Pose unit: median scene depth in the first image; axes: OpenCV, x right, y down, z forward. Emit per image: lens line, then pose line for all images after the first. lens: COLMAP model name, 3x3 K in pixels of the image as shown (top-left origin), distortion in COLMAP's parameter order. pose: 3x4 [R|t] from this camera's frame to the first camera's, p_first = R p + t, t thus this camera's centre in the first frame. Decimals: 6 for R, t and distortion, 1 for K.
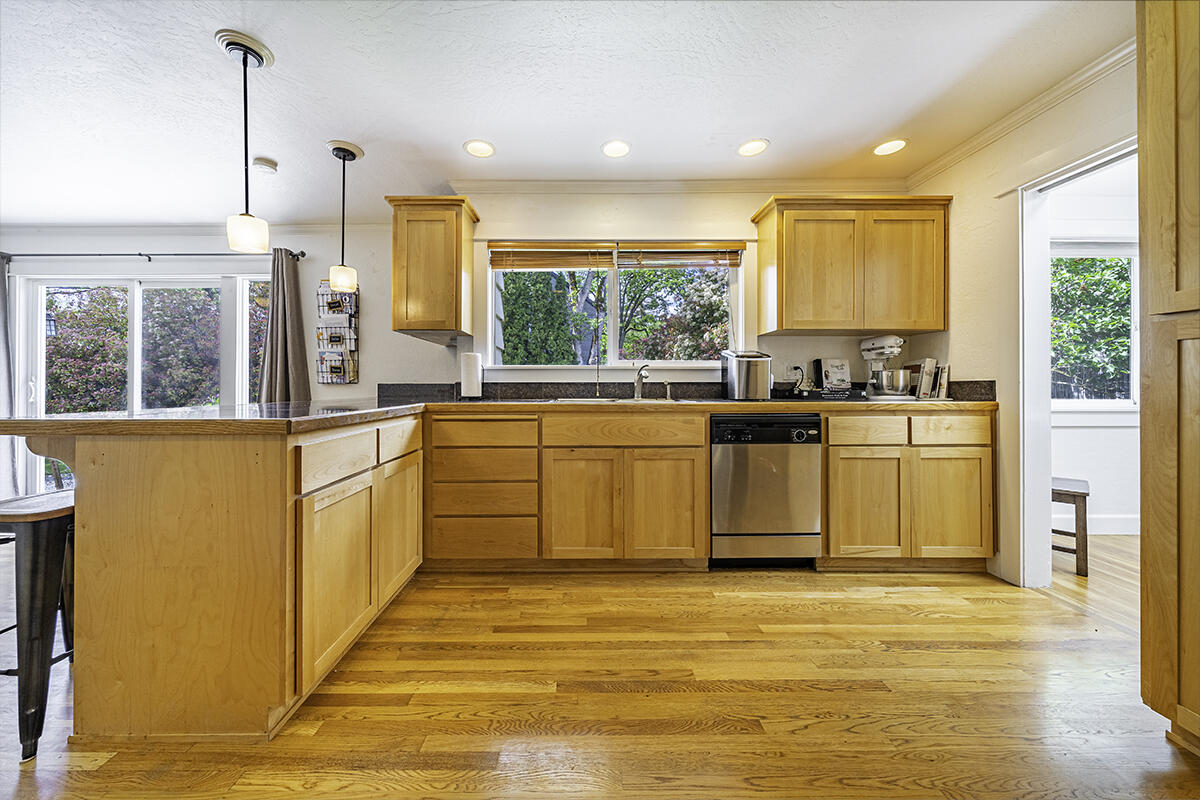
lens RADIAL K [[414.1, 0, 570.6], [0, 414.1, 387.1], [0, 0, 1]] dist [-0.001830, -0.000399]
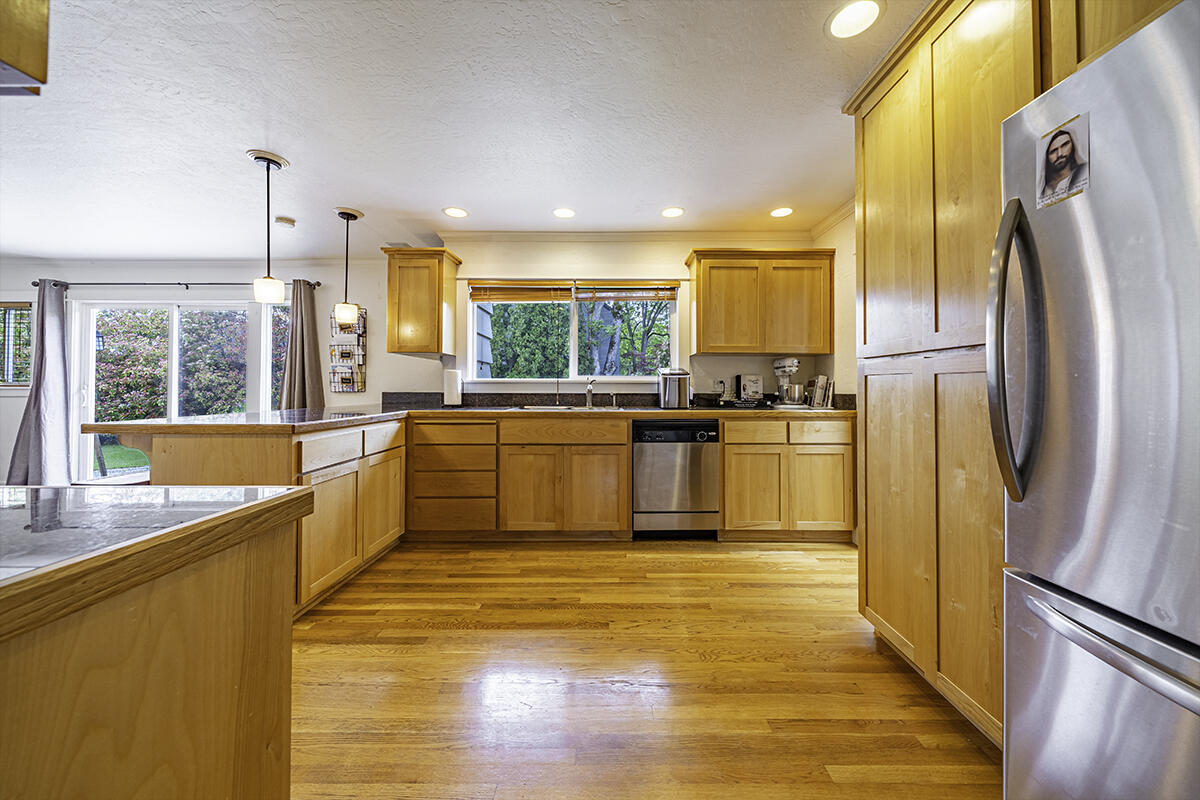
lens RADIAL K [[414.1, 0, 615.8], [0, 414.1, 386.4], [0, 0, 1]] dist [-0.001830, -0.000399]
pose [[0.999594, 0.005274, 0.028013, 0.237191], [-0.005122, 0.999972, -0.005508, -0.030069], [-0.028042, 0.005362, 0.999592, -0.287829]]
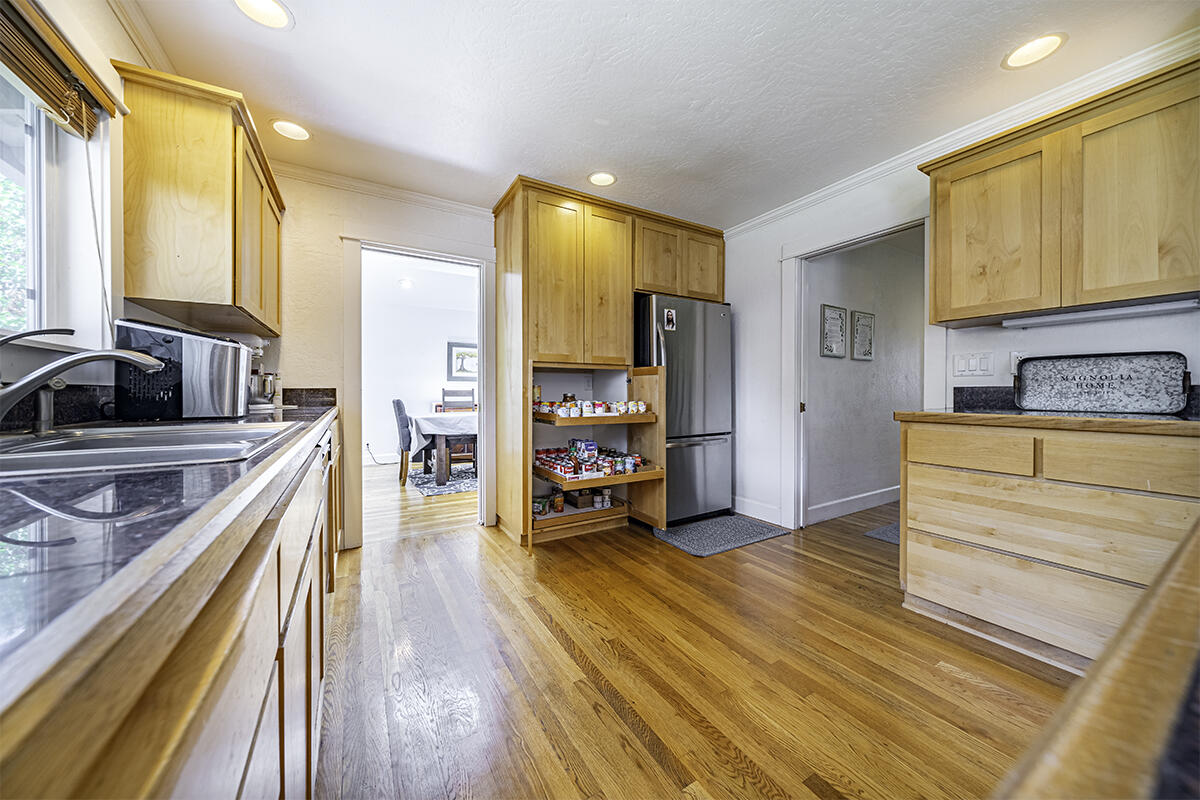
lens RADIAL K [[414.1, 0, 592.9], [0, 414.1, 395.4], [0, 0, 1]] dist [-0.001830, -0.000399]
pose [[-0.510345, -0.004407, 0.859959, -0.358179], [0.004549, 0.999959, 0.007824, -0.001401], [-0.859958, 0.007905, -0.510304, 0.920038]]
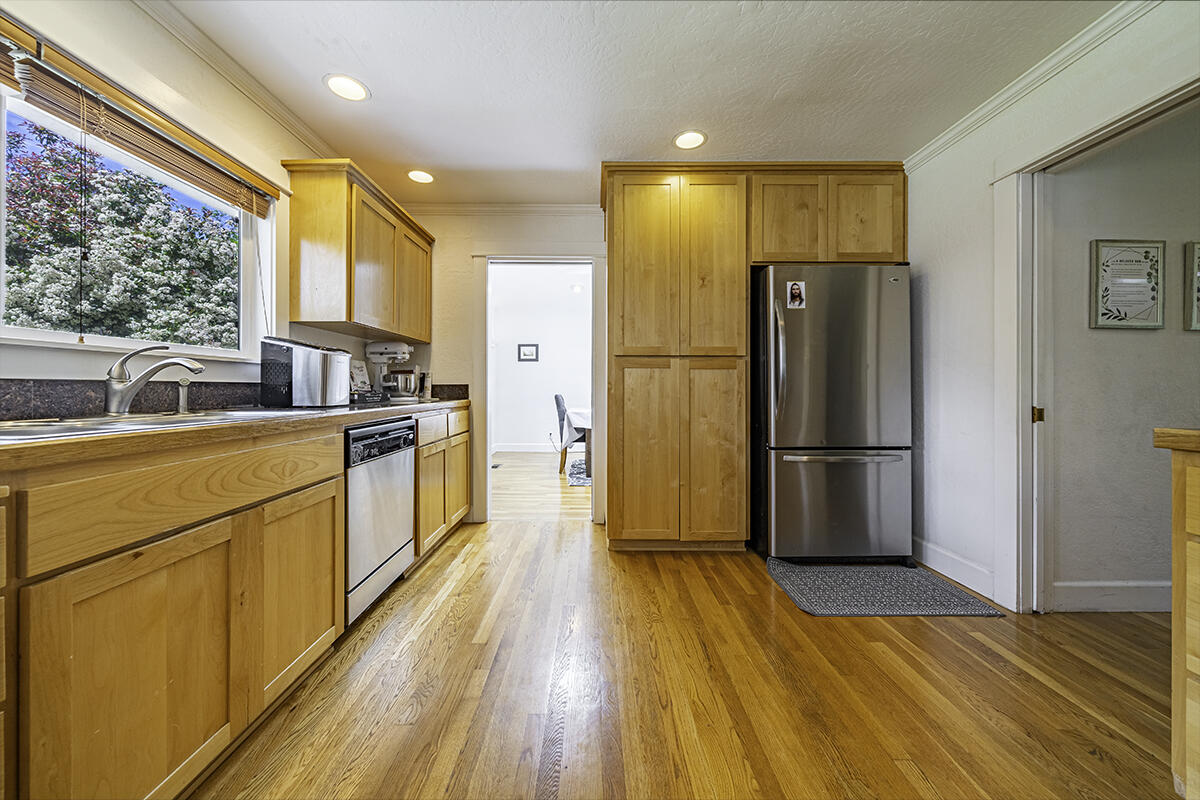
lens RADIAL K [[414.1, 0, 591.1], [0, 414.1, 388.8], [0, 0, 1]] dist [-0.001830, -0.000399]
pose [[-0.001041, -0.000690, 0.999999, -0.365133], [0.001117, 0.999999, 0.000691, -0.001832], [-0.999999, 0.001118, -0.001040, 0.549190]]
